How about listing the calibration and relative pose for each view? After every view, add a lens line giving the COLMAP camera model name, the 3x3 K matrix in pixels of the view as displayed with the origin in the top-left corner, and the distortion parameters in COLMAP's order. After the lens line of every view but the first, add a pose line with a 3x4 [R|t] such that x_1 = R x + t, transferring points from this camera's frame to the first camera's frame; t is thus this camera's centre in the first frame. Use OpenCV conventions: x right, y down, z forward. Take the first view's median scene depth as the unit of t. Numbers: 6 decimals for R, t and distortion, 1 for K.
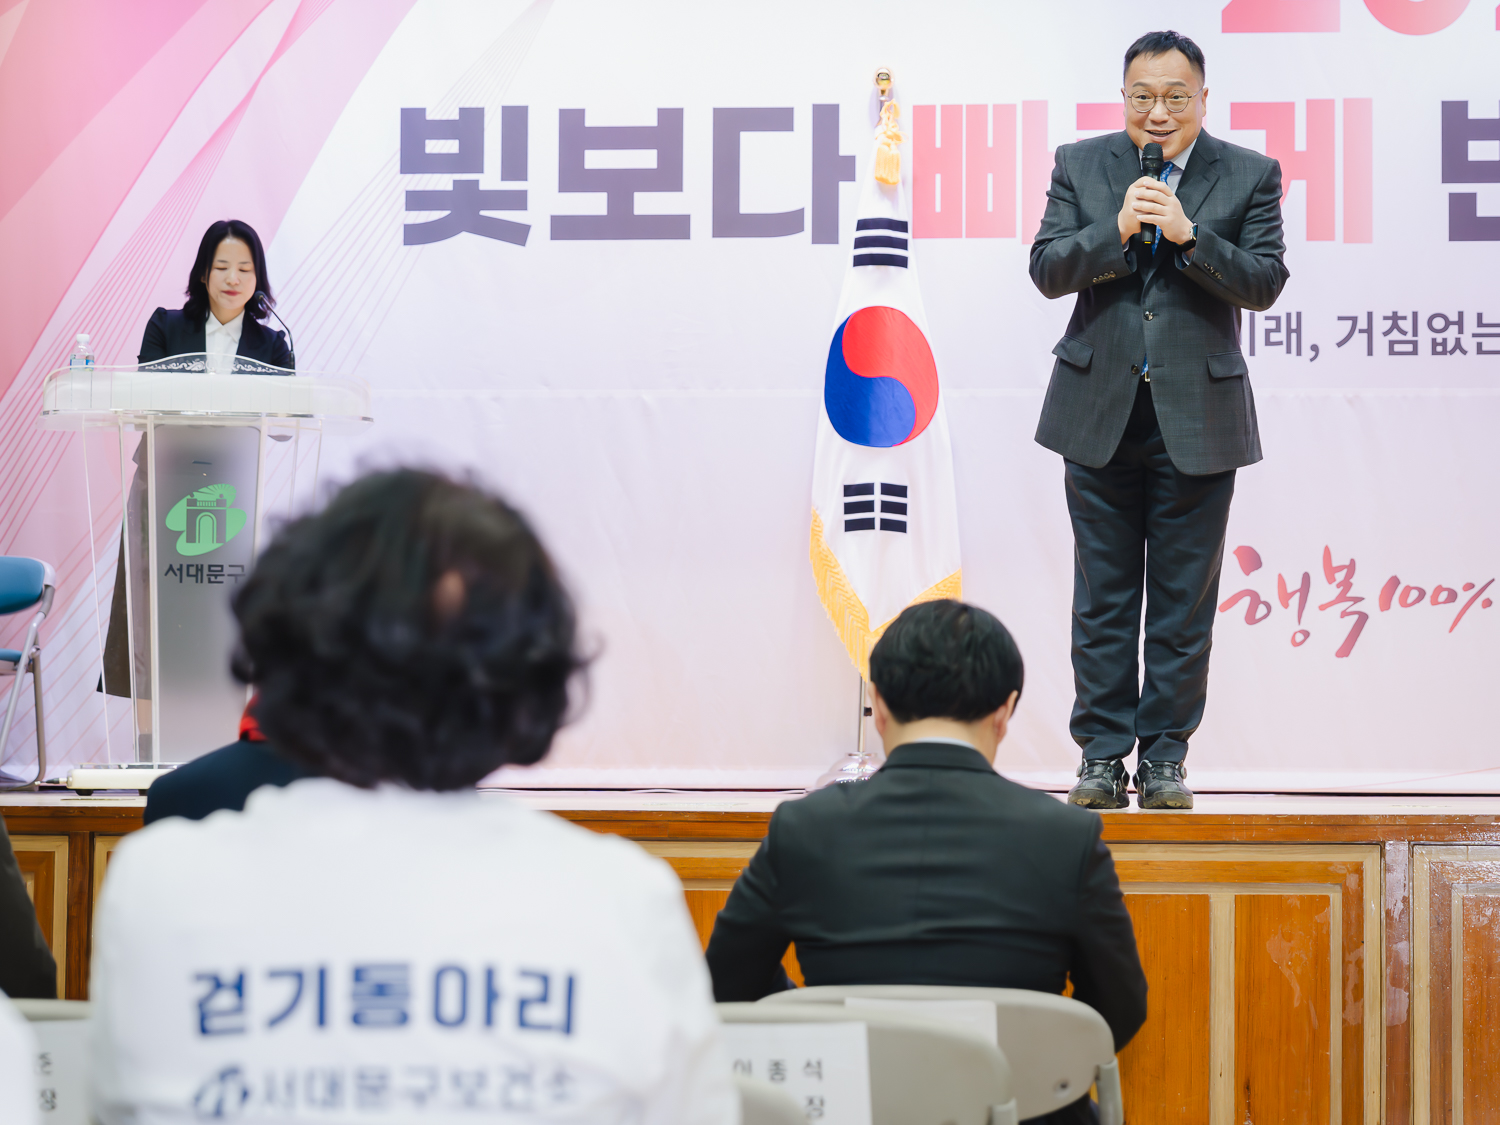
lens RADIAL K [[3399.2, 0, 852.2], [0, 3399.2, 514.8], [0, 0, 1]] dist [0.030144, 0.000000]
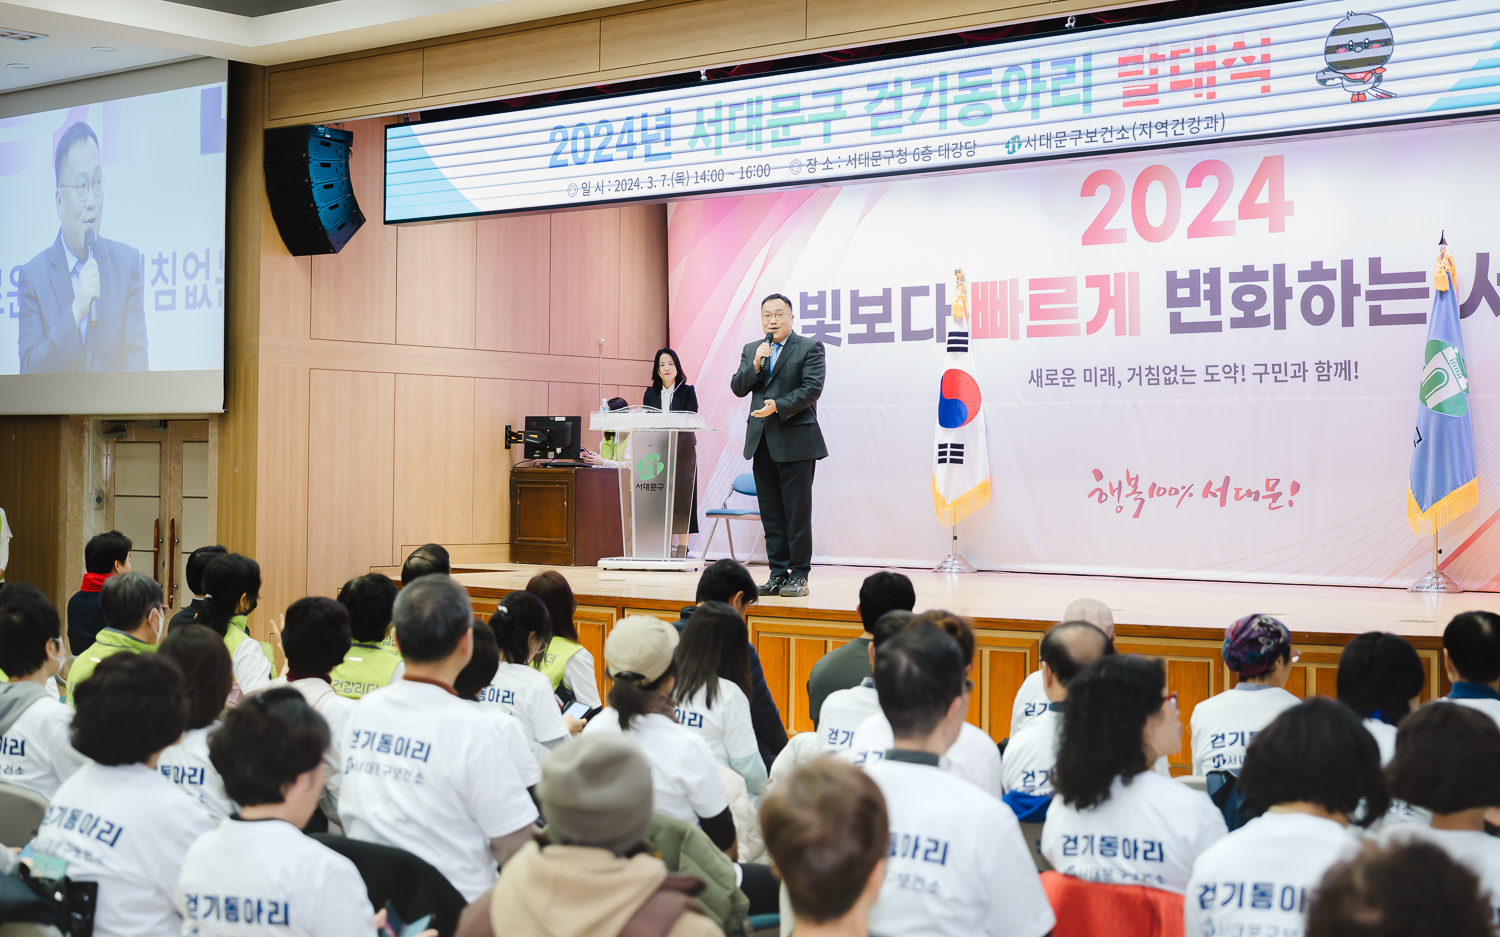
lens RADIAL K [[2317.6, 0, 792.3], [0, 2317.6, 549.0], [0, 0, 1]] dist [-0.001984, 0.000000]
pose [[0.816802, 0.019939, -0.576573, 0.852567], [0.020403, 0.997779, 0.063409, -0.040622], [0.576557, -0.063557, 0.814581, -0.396558]]
